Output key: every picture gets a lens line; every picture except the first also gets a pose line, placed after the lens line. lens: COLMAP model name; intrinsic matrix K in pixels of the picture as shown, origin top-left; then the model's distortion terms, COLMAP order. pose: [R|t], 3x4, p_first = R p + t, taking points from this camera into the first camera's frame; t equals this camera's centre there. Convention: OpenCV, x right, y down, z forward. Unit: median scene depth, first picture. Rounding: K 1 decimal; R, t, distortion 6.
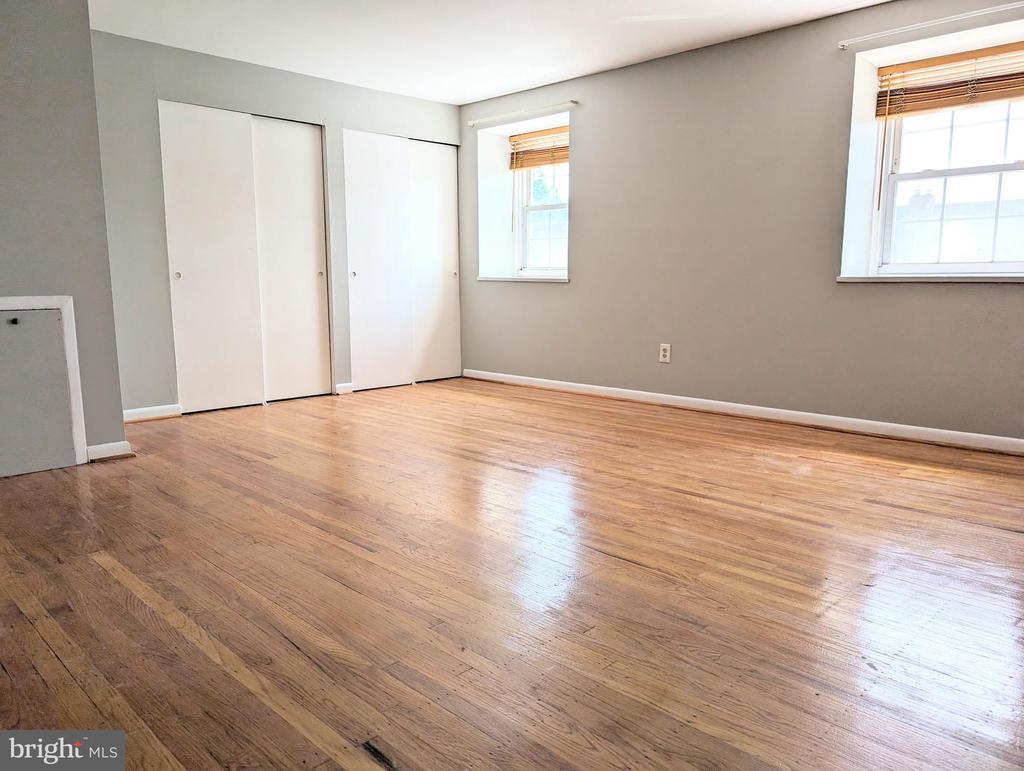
lens RADIAL K [[738.2, 0, 513.7], [0, 738.2, 385.0], [0, 0, 1]] dist [0.010933, -0.006512]
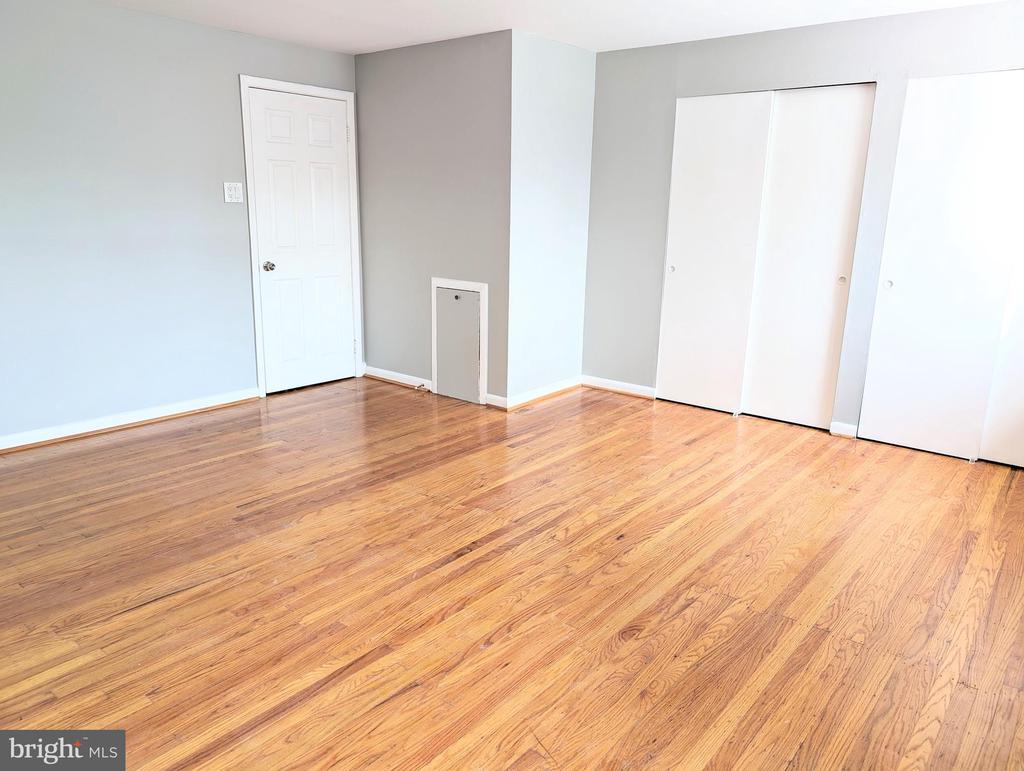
lens RADIAL K [[738.2, 0, 513.7], [0, 738.2, 385.0], [0, 0, 1]] dist [0.010933, -0.006512]
pose [[0.098051, 0.245492, -0.964427, 0.761994], [-0.163188, 0.959945, 0.227760, -0.258640], [0.981711, 0.135051, 0.134185, 0.895107]]
